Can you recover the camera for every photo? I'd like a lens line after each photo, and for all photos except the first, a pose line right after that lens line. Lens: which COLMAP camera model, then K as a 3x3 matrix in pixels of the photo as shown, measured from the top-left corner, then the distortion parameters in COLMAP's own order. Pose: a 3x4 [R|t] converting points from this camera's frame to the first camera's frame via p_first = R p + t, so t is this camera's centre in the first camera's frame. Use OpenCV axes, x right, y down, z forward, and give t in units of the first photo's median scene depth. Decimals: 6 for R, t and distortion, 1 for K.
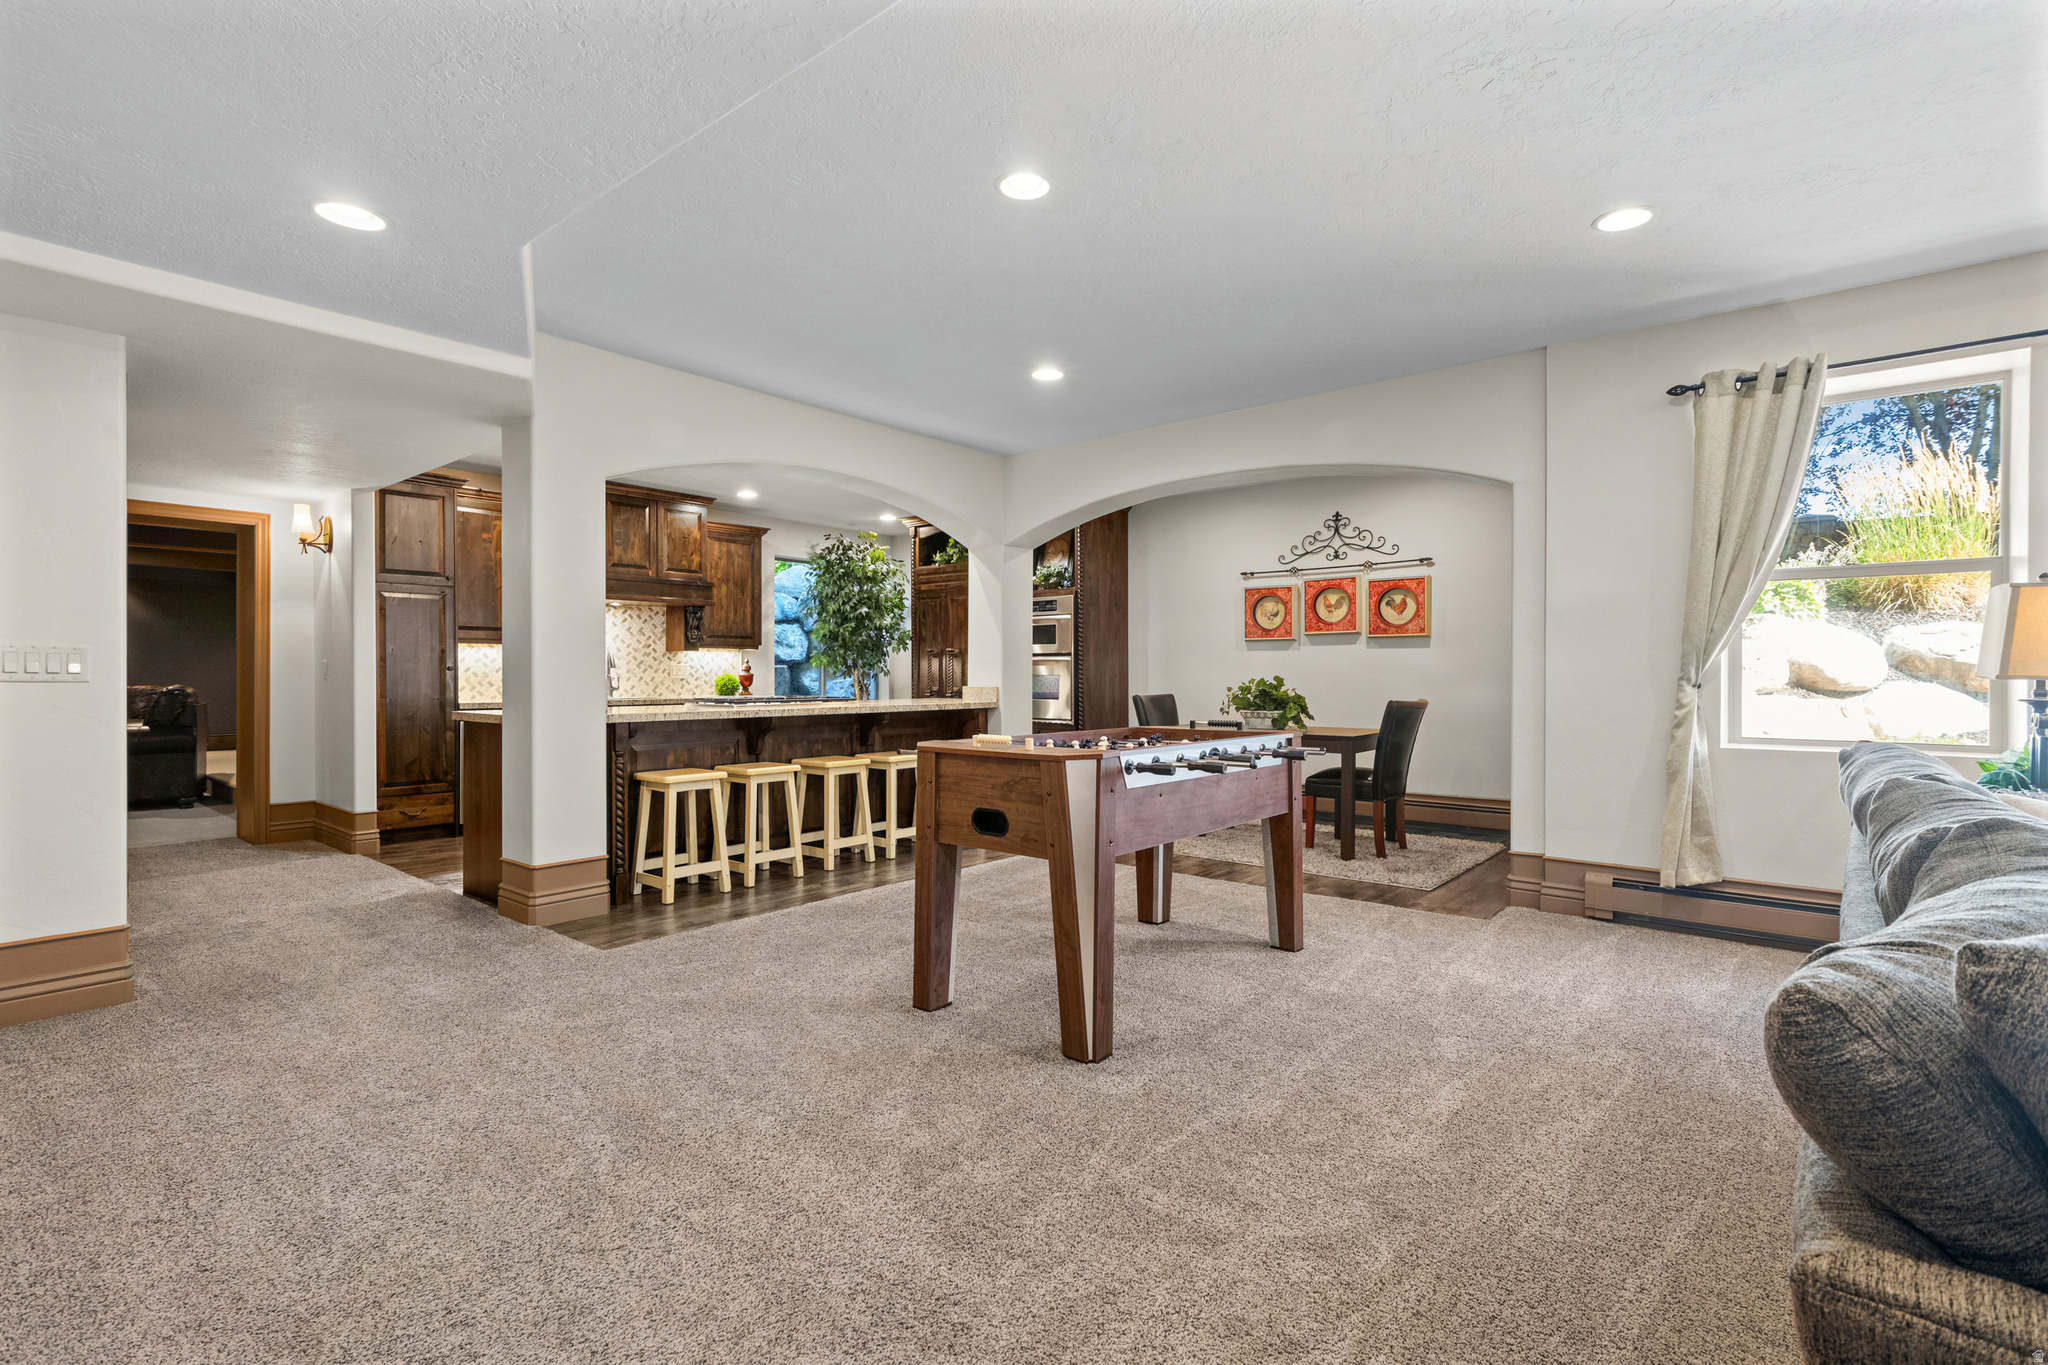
lens RADIAL K [[939.9, 0, 1020.4], [0, 939.9, 678.6], [0, 0, 1]] dist [0.003653, -0.004993]
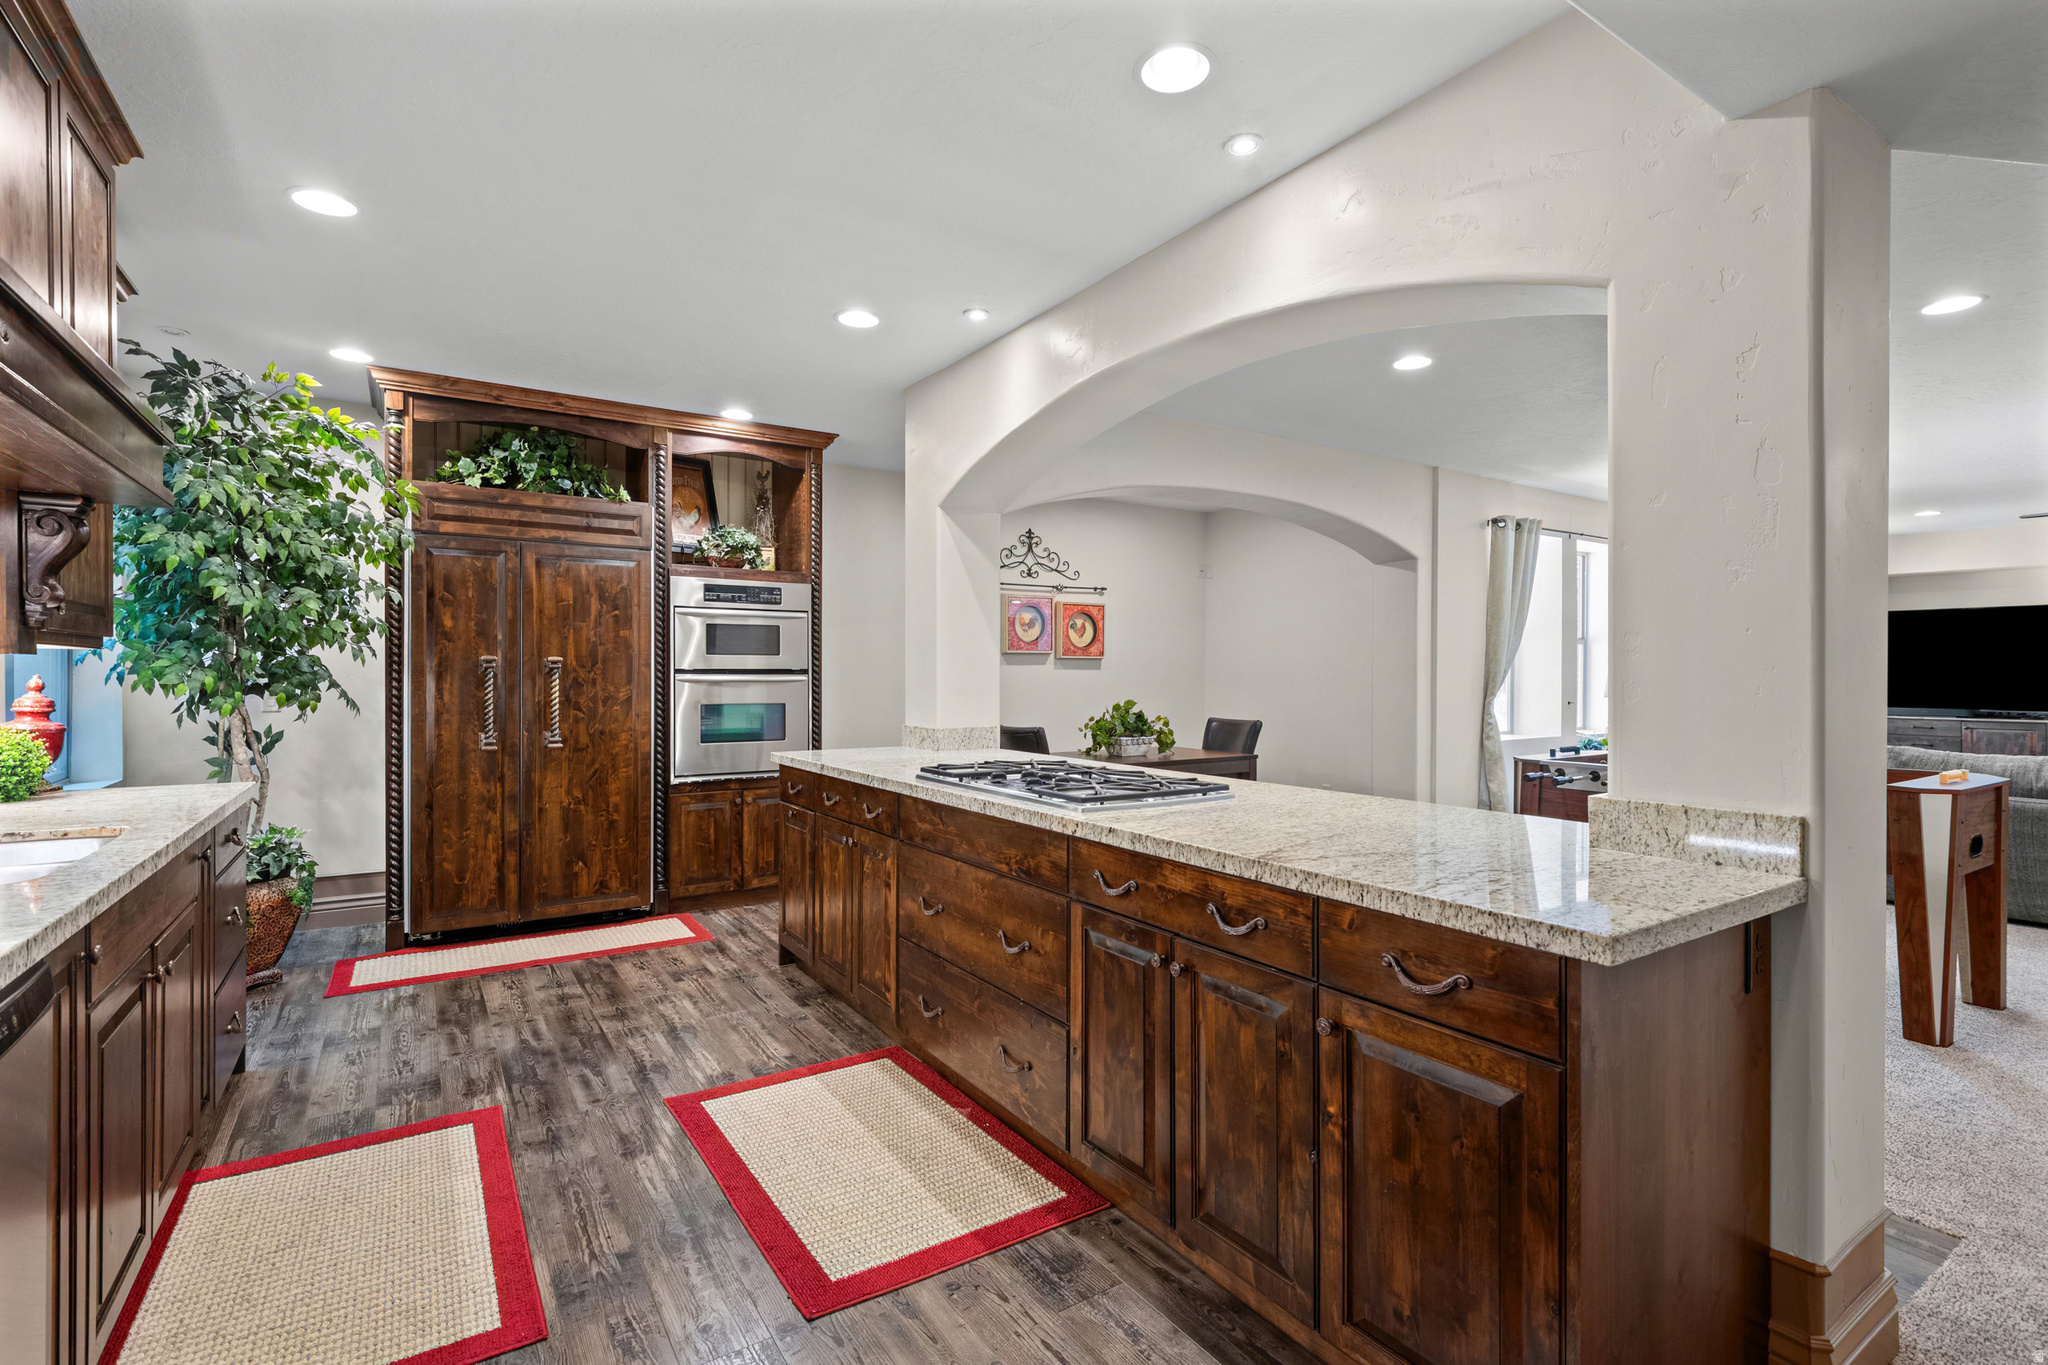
lens RADIAL K [[939.9, 0, 1020.4], [0, 939.9, 678.6], [0, 0, 1]] dist [0.003653, -0.004993]
pose [[0.293863, -0.004080, 0.955839, -0.644182], [0.003840, 0.999988, 0.003087, -0.026413], [-0.955840, 0.002763, 0.293875, 0.774118]]
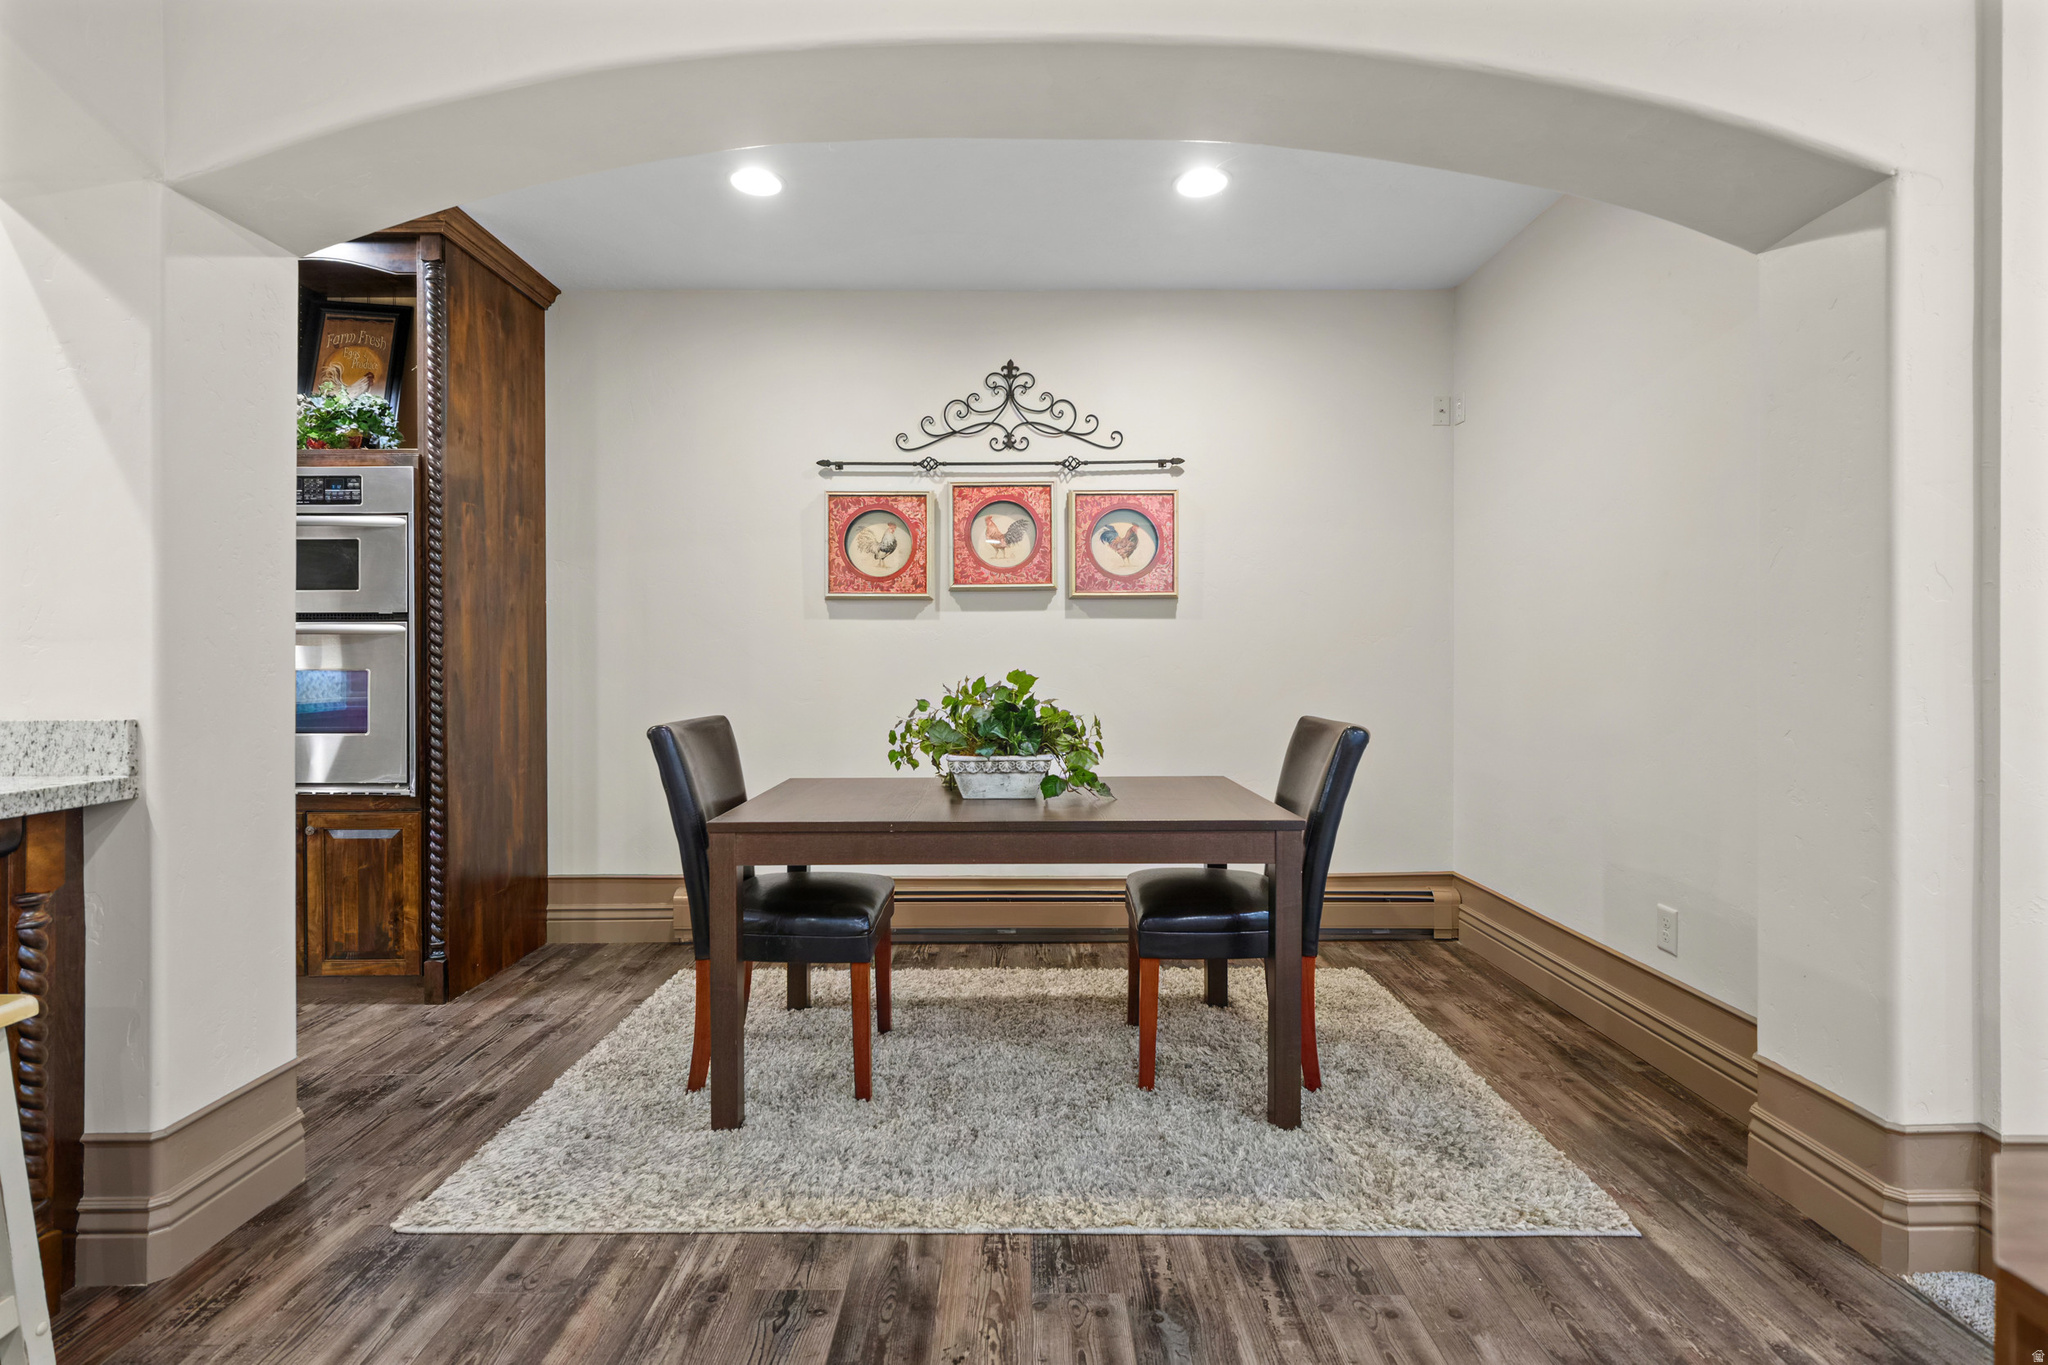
lens RADIAL K [[945.2, 0, 1019.4], [0, 945.2, 664.0], [0, 0, 1]] dist [0.000339, -0.001376]
pose [[0.767896, -0.003301, 0.640566, -0.003235], [0.005668, 0.999983, -0.001641, -0.004810], [-0.640550, 0.004891, 0.767901, 0.627665]]
